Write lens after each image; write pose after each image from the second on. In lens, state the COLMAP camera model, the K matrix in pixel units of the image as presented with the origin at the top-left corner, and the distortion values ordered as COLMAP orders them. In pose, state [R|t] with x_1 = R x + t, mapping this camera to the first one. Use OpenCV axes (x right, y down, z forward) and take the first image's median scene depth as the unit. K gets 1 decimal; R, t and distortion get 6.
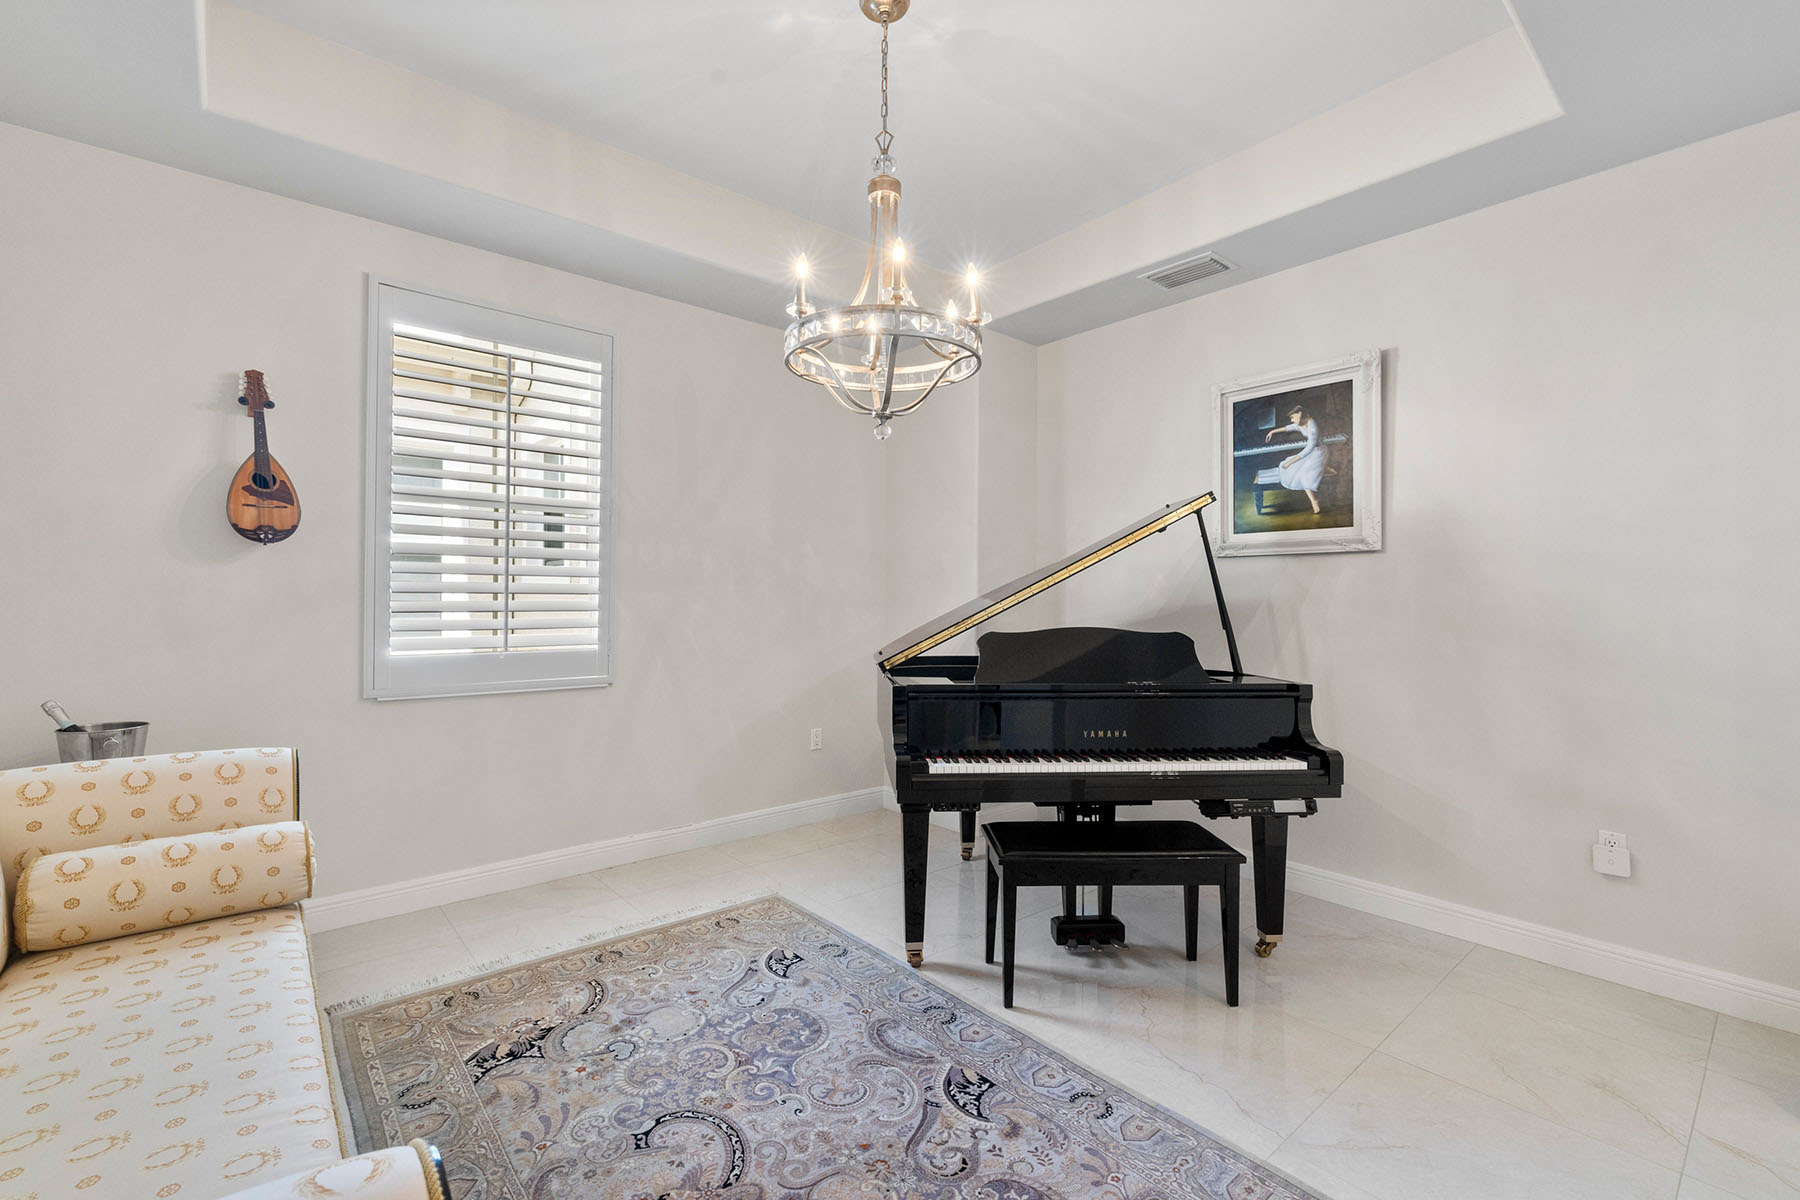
lens RADIAL K [[786.1, 0, 893.4], [0, 786.1, 608.7], [0, 0, 1]] dist [-0.022727, 0.011485]
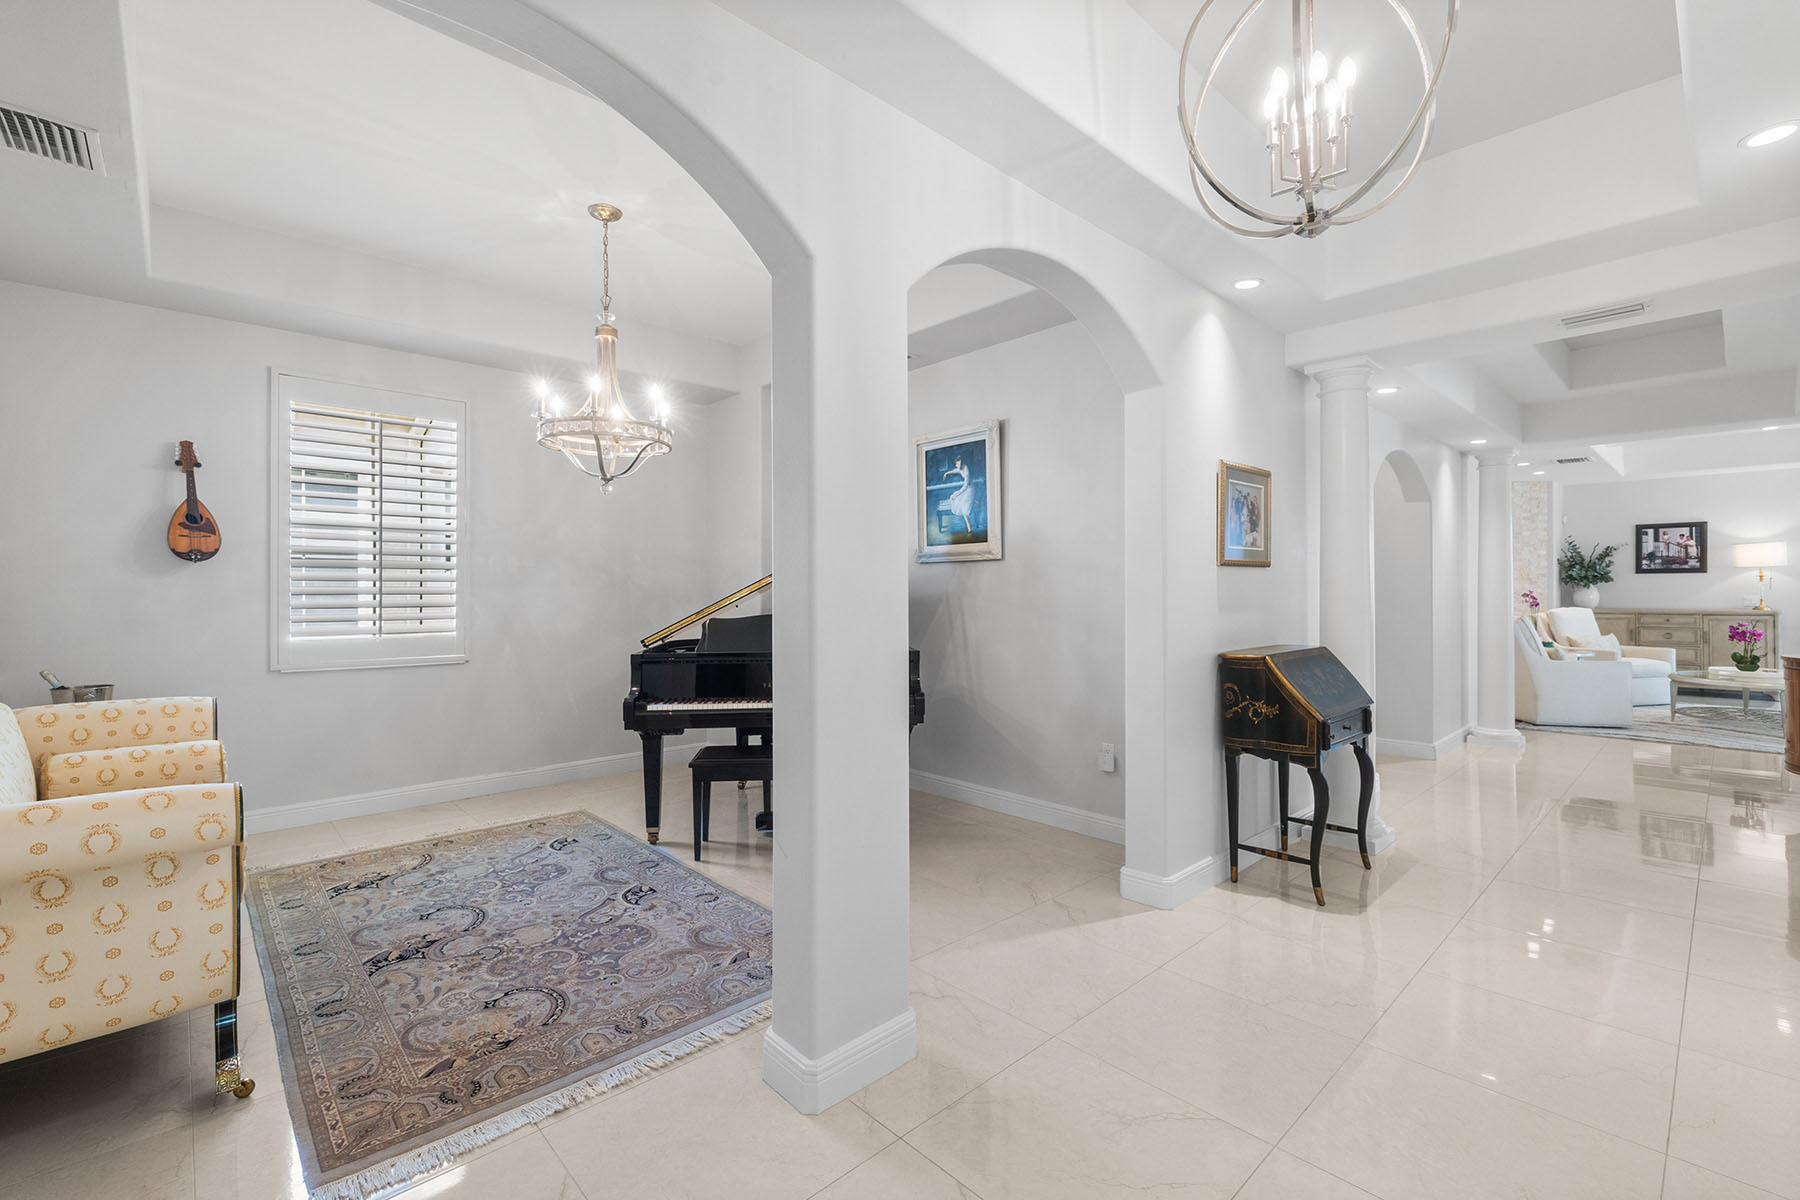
lens RADIAL K [[779.0, 0, 884.0], [0, 779.0, 601.5], [0, 0, 1]] dist [0.001512, 0.000355]
pose [[0.999243, -0.008986, 0.037864, 0.421157], [0.009156, 0.999949, -0.004318, 0.008796], [-0.037823, 0.004661, 0.999274, -0.502356]]
